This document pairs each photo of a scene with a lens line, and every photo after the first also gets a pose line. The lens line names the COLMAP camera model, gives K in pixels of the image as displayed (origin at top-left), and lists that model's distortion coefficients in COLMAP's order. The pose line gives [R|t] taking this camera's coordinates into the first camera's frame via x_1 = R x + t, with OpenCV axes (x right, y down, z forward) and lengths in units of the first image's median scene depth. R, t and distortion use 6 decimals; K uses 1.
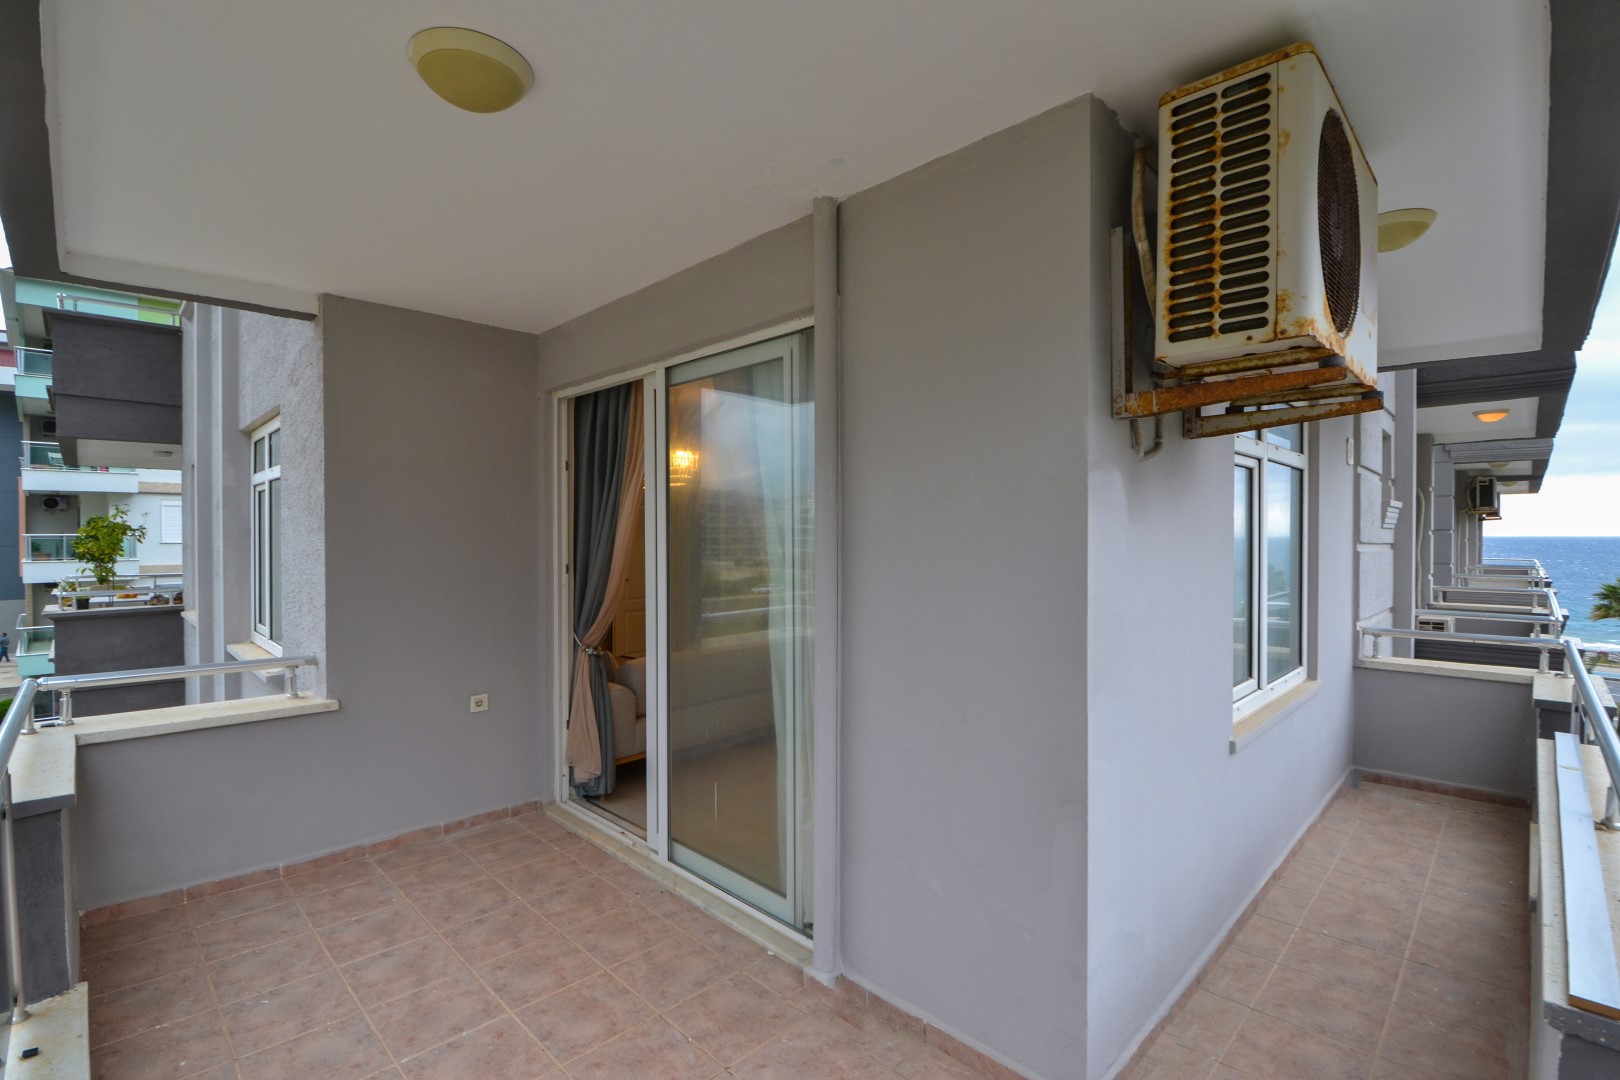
lens RADIAL K [[756.4, 0, 810.0], [0, 756.4, 540.0], [0, 0, 1]] dist [0.003185, -0.017805]
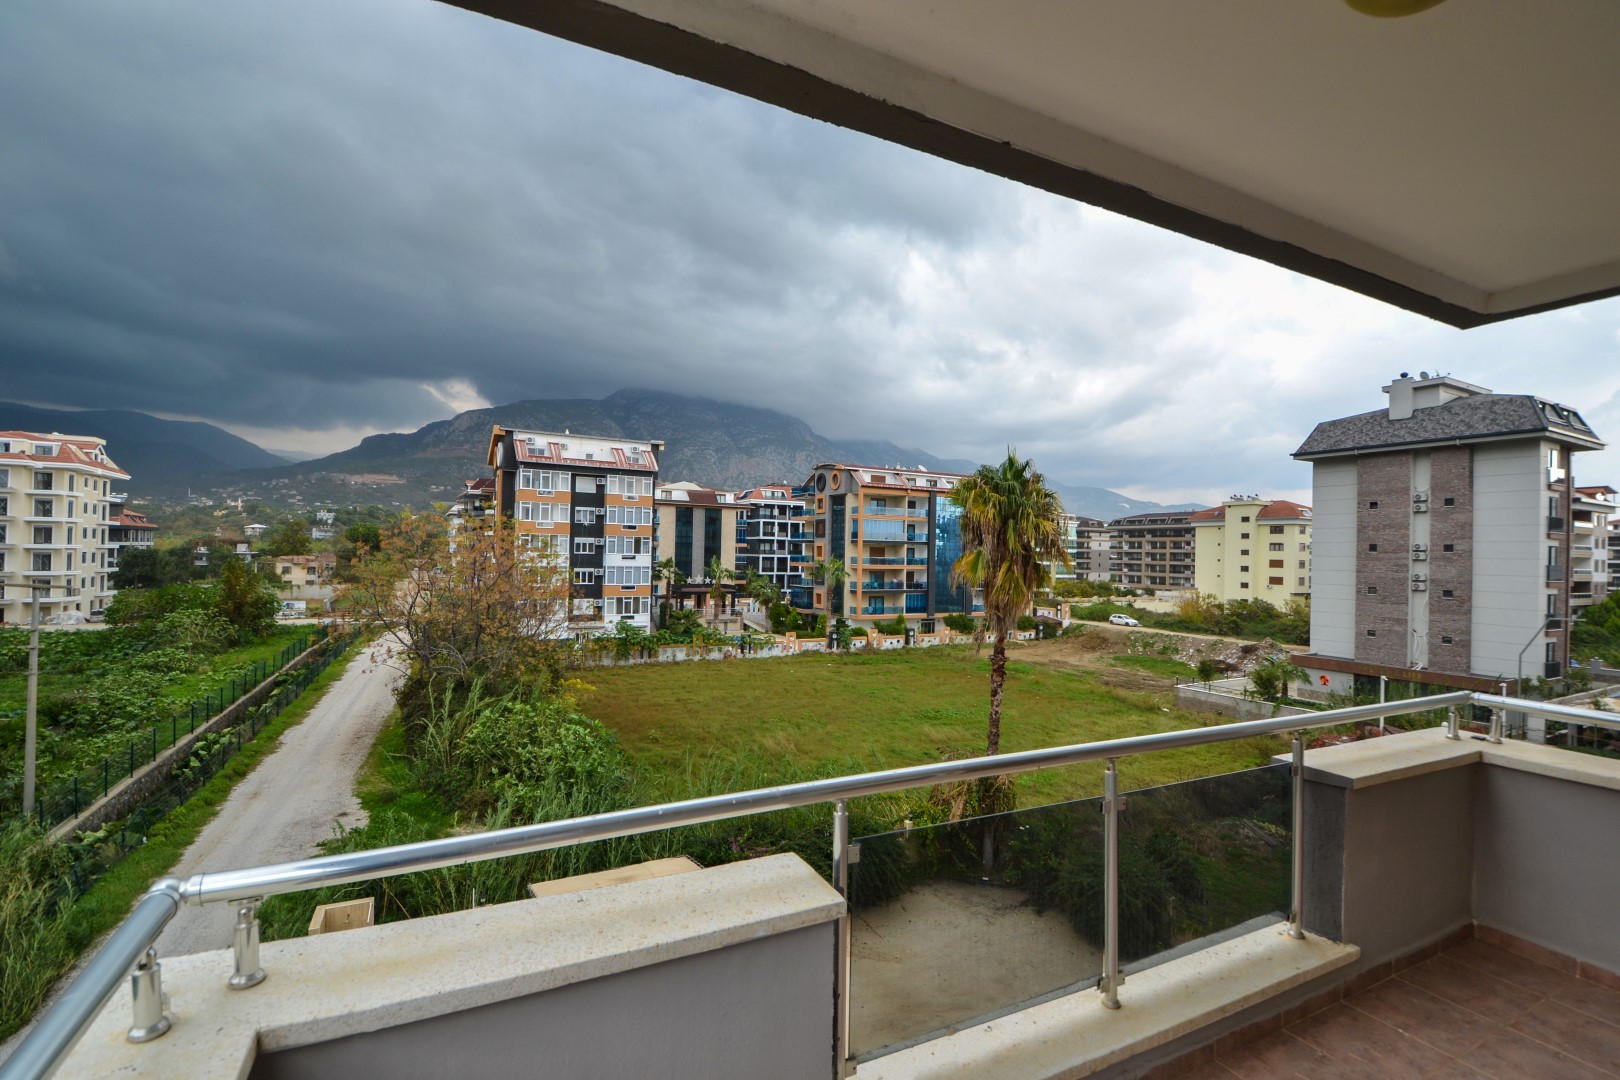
lens RADIAL K [[725.1, 0, 810.0], [0, 725.1, 540.0], [0, 0, 1]] dist [-0.000639, -0.000508]
pose [[-0.301179, -0.017684, -0.953403, 0.077044], [-0.025527, 0.999619, -0.010477, -0.000532], [0.953226, 0.021183, -0.301516, 0.107559]]
